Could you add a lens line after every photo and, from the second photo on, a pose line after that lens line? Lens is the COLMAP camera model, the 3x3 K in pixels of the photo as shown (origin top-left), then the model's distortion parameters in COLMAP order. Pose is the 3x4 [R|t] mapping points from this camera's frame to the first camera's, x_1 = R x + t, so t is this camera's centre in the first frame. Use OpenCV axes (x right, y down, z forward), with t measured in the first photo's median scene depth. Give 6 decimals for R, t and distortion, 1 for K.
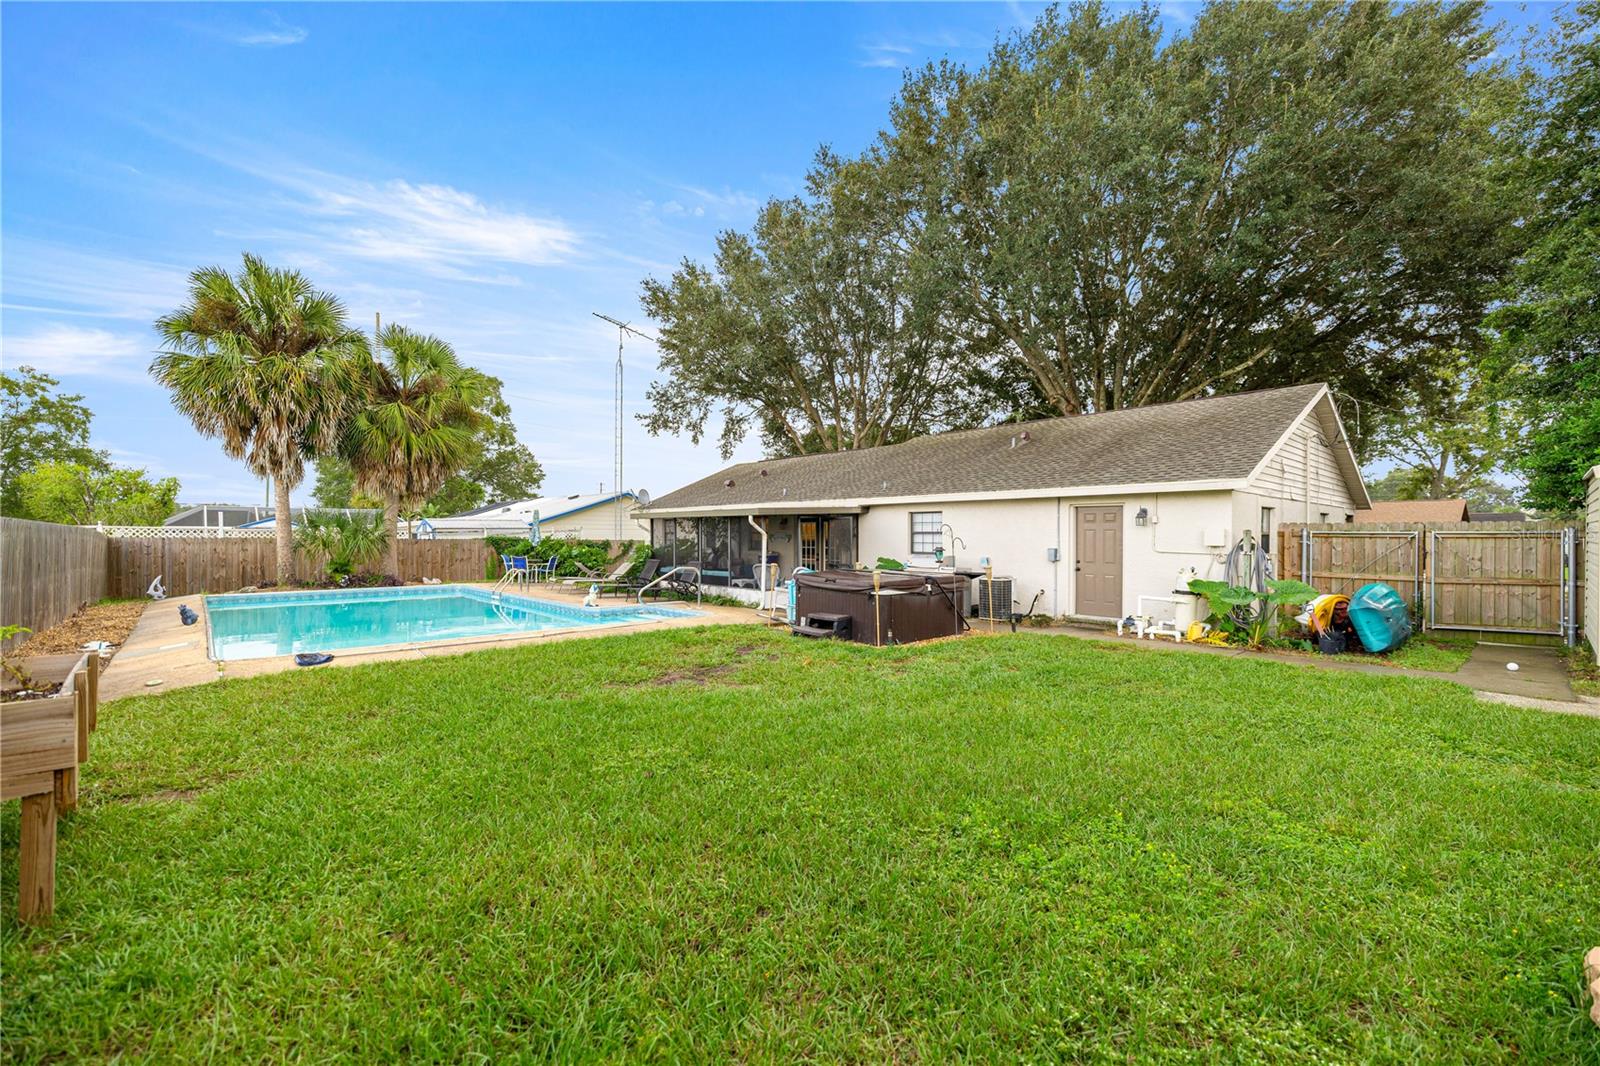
lens RADIAL K [[670.2, 0, 800.0], [0, 670.2, 533.0], [0, 0, 1]] dist [0.001417, -0.000174]
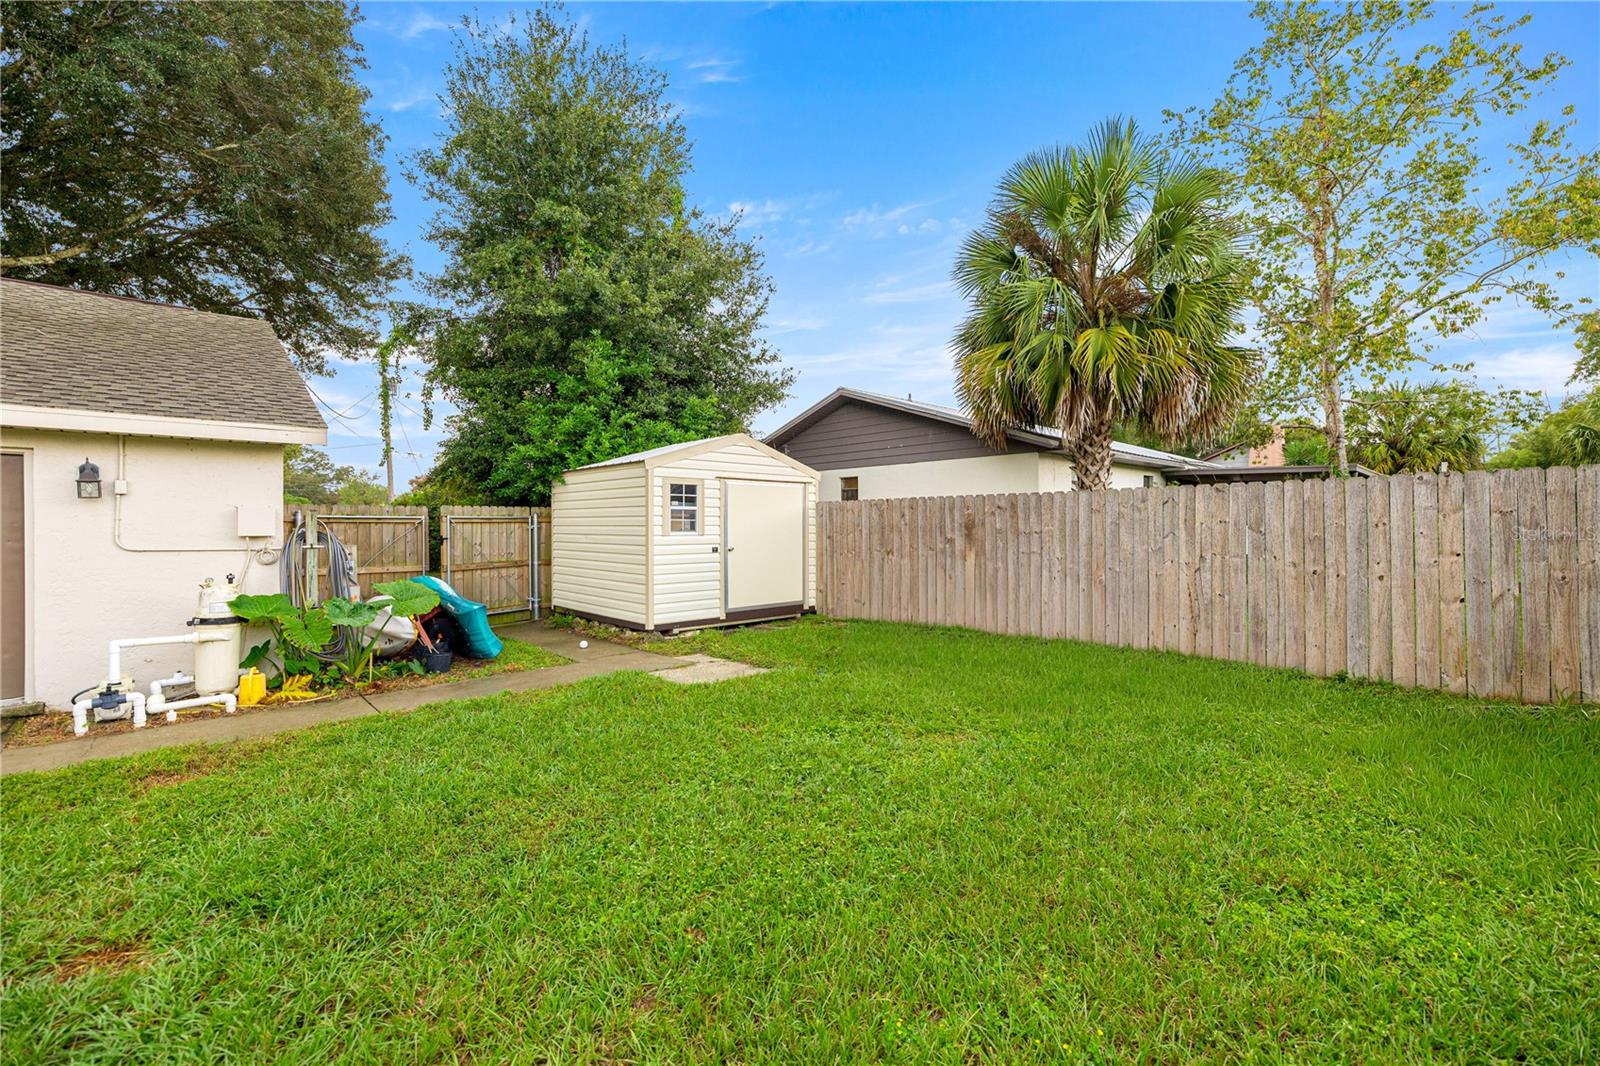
lens RADIAL K [[670.2, 0, 800.0], [0, 670.2, 533.0], [0, 0, 1]] dist [0.001417, -0.000174]
pose [[-0.014761, -0.015363, 0.999773, 0.011219], [0.000834, 0.999881, 0.015377, 0.007644], [-0.999891, 0.001061, -0.014747, 0.525270]]
